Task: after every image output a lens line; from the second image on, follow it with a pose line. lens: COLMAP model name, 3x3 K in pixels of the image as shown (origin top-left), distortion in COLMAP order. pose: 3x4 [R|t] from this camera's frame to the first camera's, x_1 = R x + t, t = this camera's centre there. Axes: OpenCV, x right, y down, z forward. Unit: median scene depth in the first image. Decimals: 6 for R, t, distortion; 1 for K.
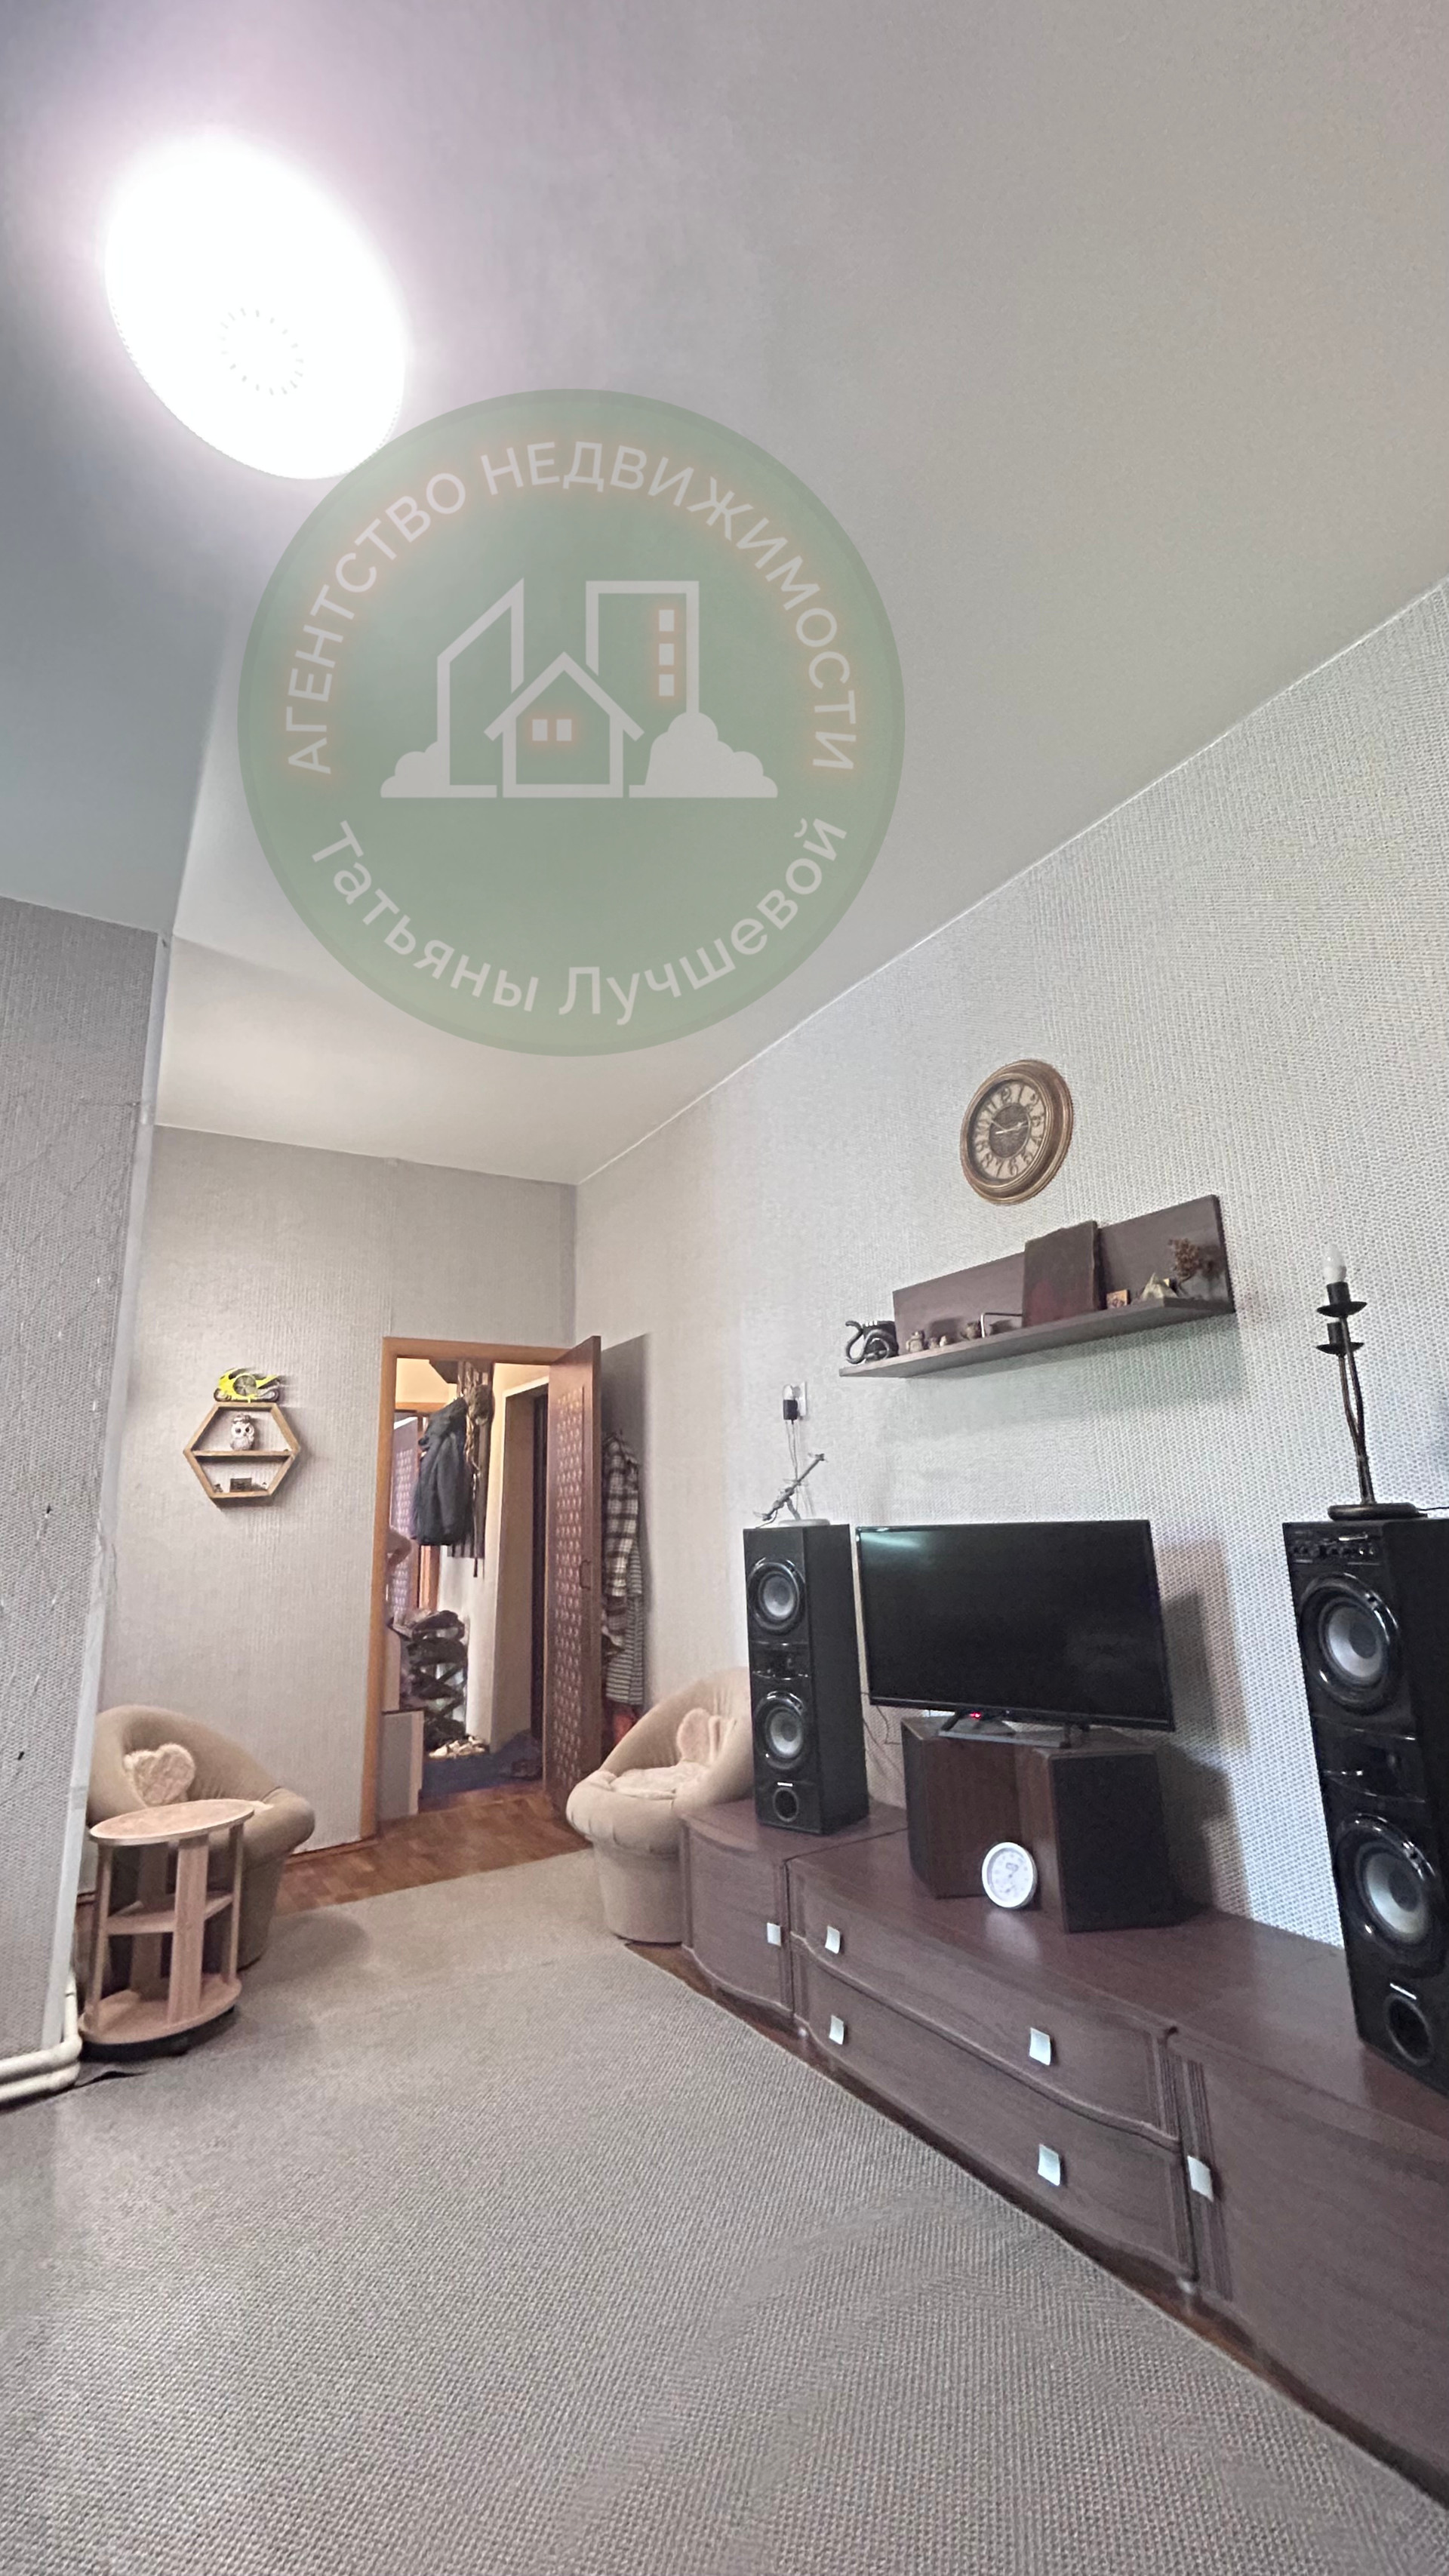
lens RADIAL K [[1048.0, 0, 723.3], [0, 1048.0, 1283.5], [0, 0, 1]] dist [0.001404, -0.000553]
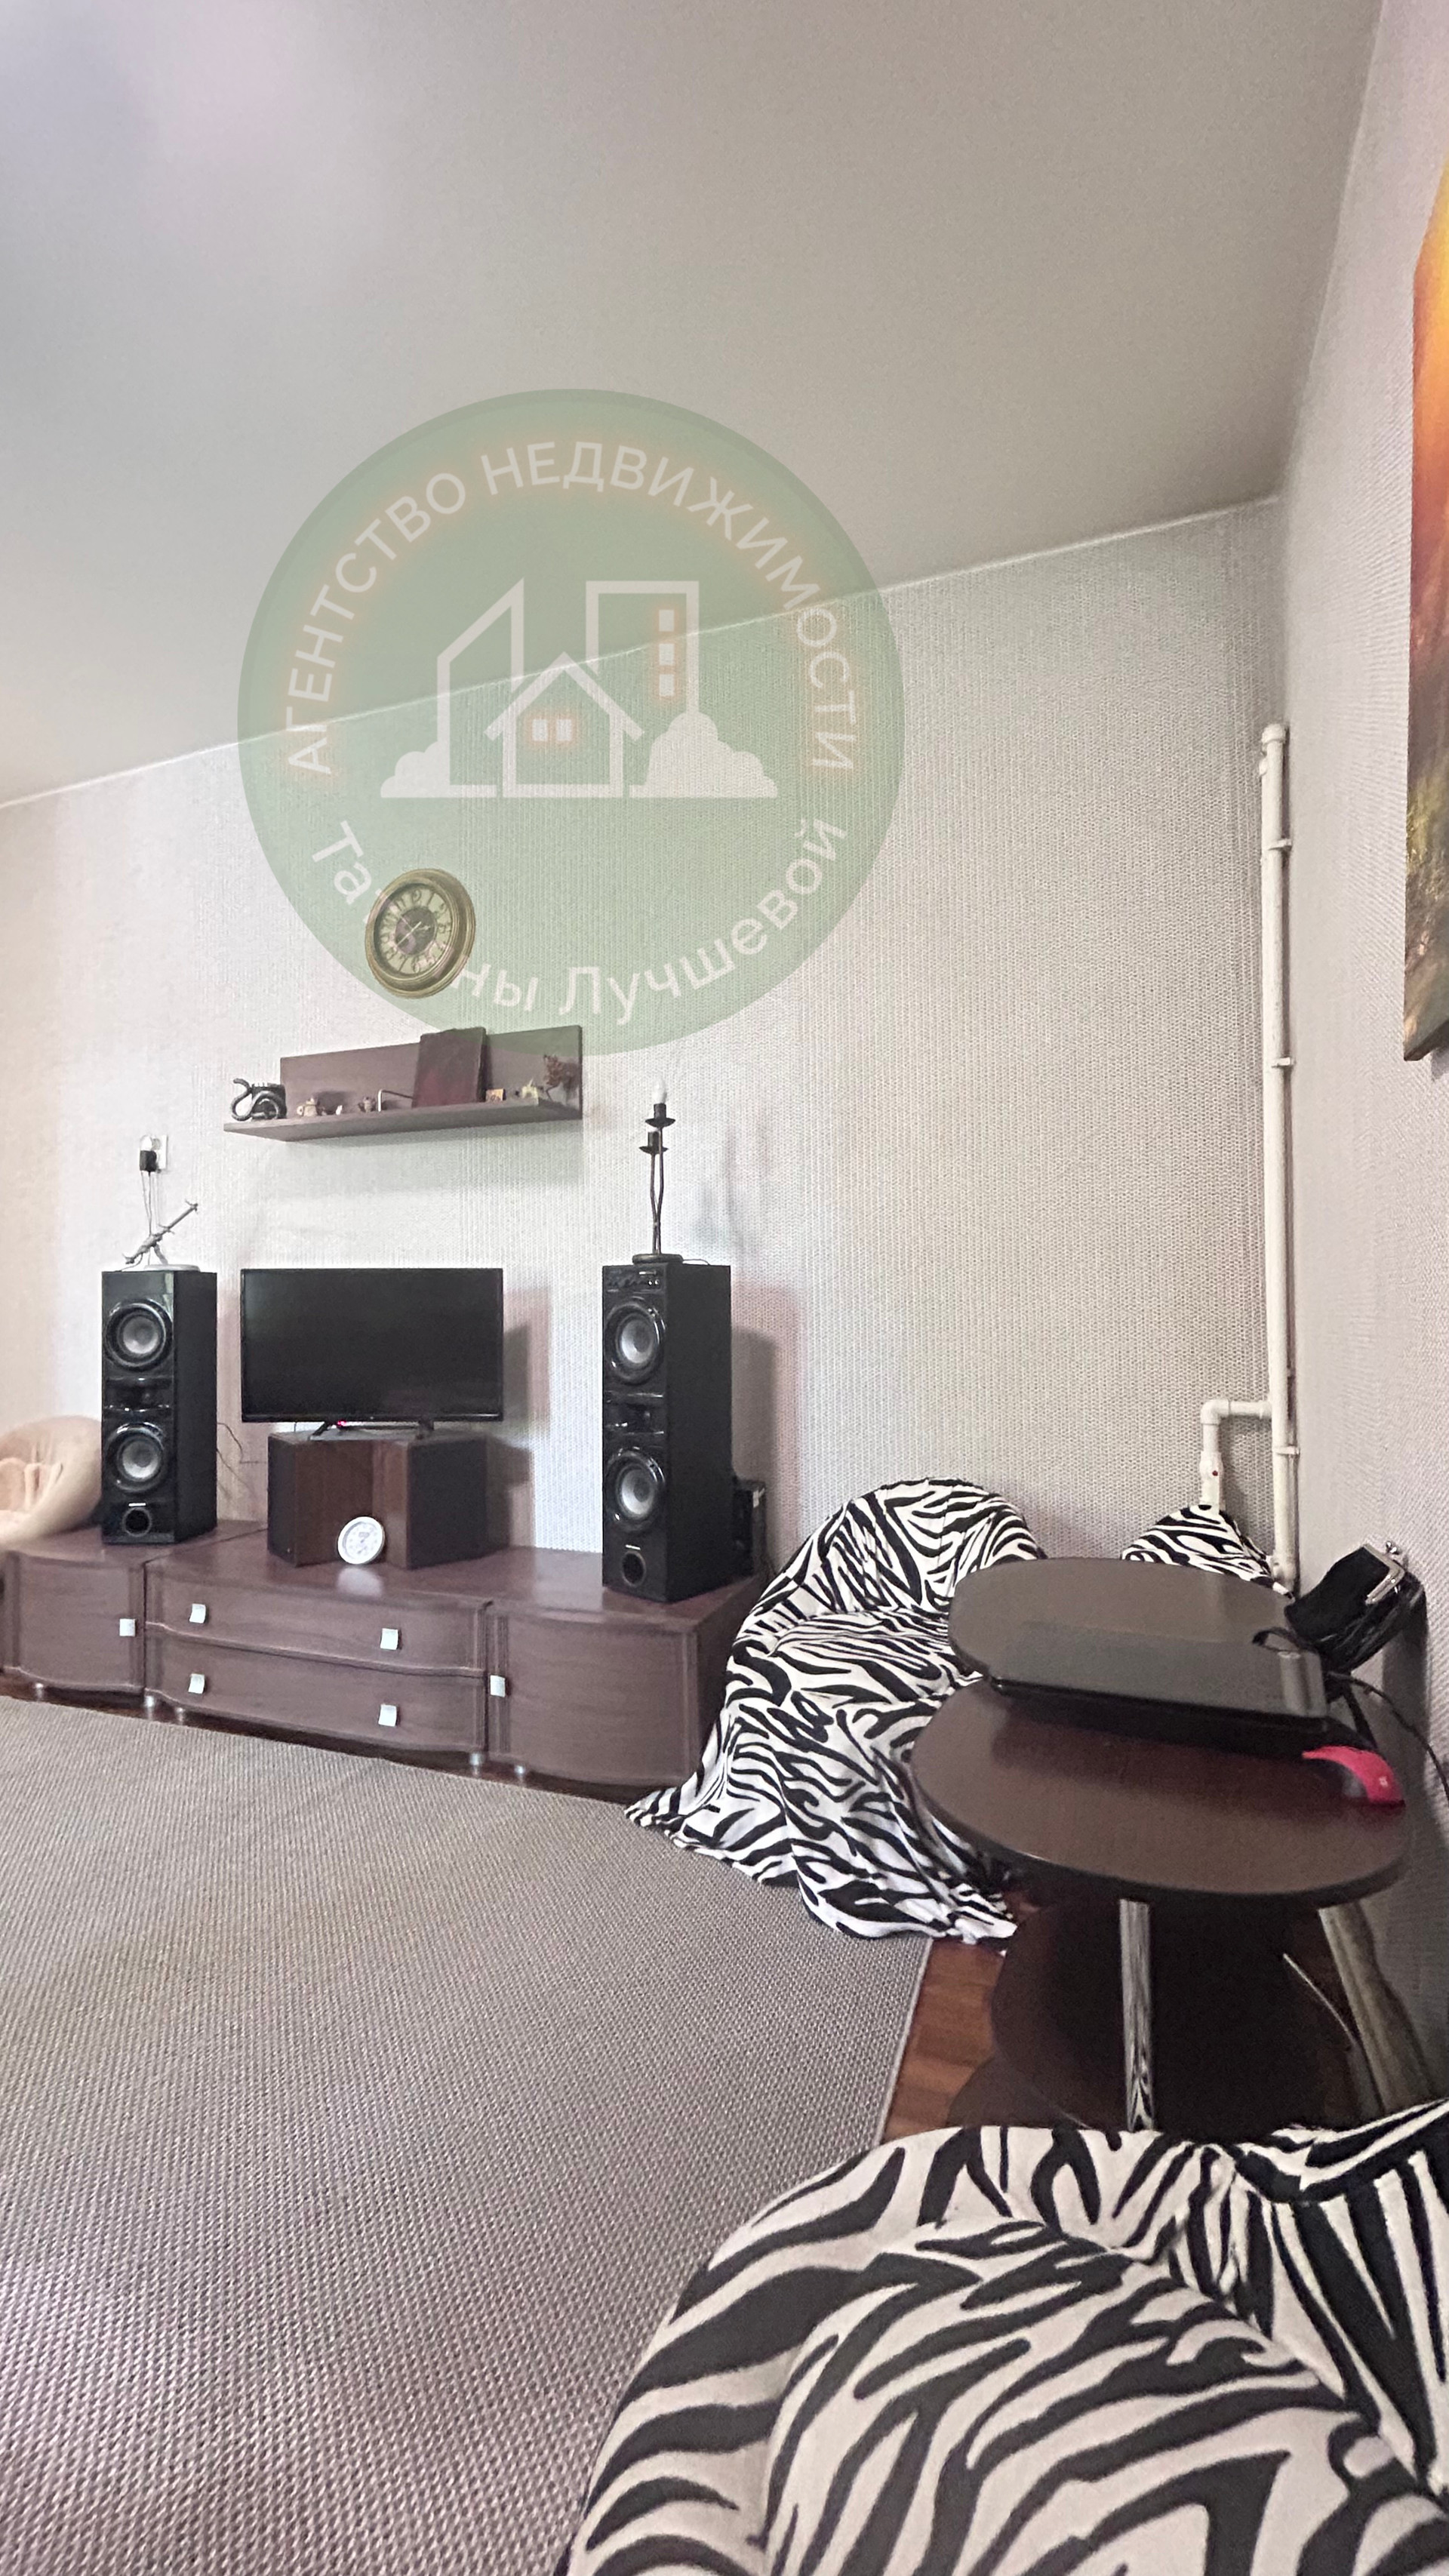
lens RADIAL K [[1048.0, 0, 723.8], [0, 1048.0, 1284.7], [0, 0, 1]] dist [0.001404, -0.000553]
pose [[0.790192, 0.048130, 0.610967, -0.131906], [-0.159104, 0.978841, 0.128667, 0.027284], [-0.591847, -0.198879, 0.781130, -0.139698]]
